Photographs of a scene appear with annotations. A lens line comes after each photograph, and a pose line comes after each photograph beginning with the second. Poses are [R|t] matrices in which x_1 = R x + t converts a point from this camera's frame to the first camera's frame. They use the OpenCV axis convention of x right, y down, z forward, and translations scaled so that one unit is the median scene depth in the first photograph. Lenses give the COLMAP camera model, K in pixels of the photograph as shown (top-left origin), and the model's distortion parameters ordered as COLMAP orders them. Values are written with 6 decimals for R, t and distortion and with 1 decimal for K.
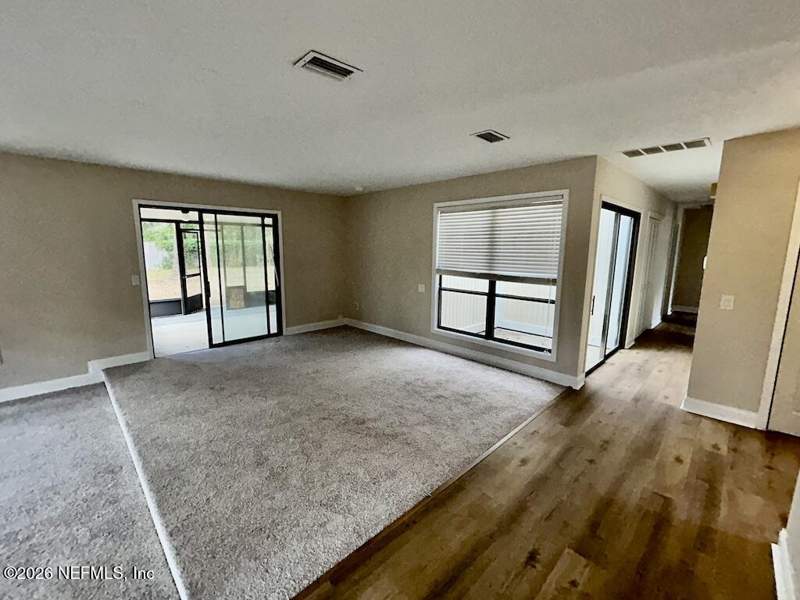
lens RADIAL K [[341.2, 0, 402.0], [0, 341.2, 298.0], [0, 0, 1]] dist [0.003718, 0.000115]
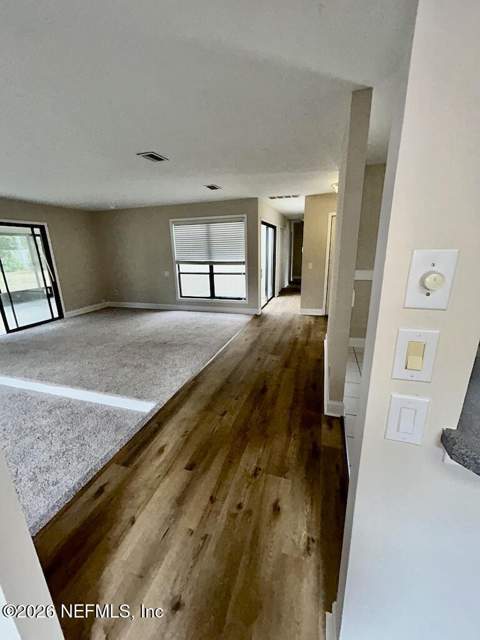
lens RADIAL K [[256.8, 0, 239.9], [0, 256.8, 319.1], [0, 0, 1]] dist [-0.003907, -0.000392]
pose [[0.887104, -0.152593, 0.435616, -0.231729], [0.100109, 0.984915, 0.141141, 0.052108], [-0.450582, -0.081598, 0.888998, -0.283798]]
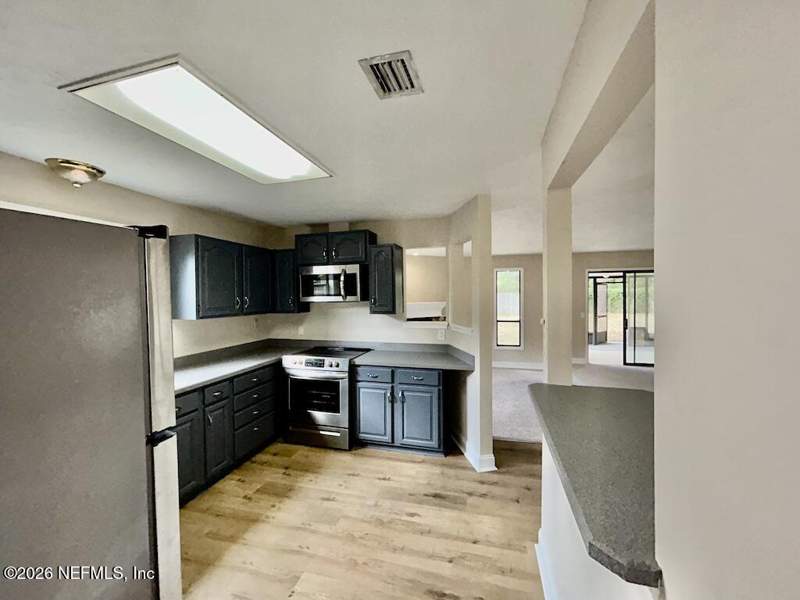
lens RADIAL K [[321.1, 0, 400.9], [0, 321.1, 298.9], [0, 0, 1]] dist [-0.003907, -0.000392]
pose [[0.491632, -0.001224, -0.870802, 0.174203], [-0.117037, 0.990833, -0.067468, 0.082826], [0.862902, 0.135086, 0.486982, -0.583867]]
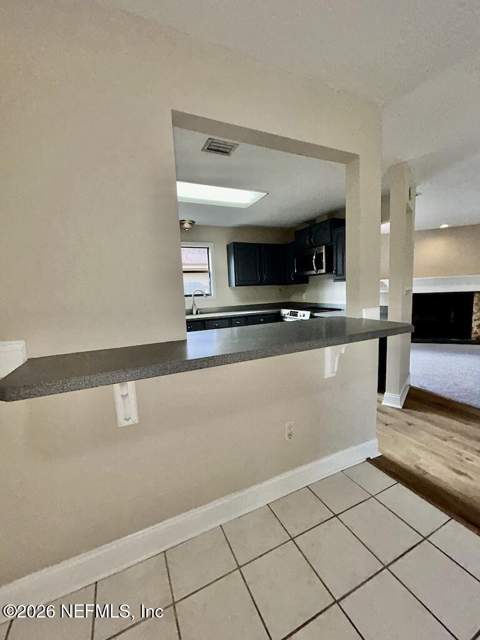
lens RADIAL K [[256.8, 0, 238.5], [0, 256.8, 321.5], [0, 0, 1]] dist [-0.003907, -0.000392]
pose [[-0.345000, 0.128984, -0.929698, 0.376259], [-0.096783, 0.980344, 0.171926, 0.088211], [0.933600, 0.149294, -0.325735, -0.251148]]
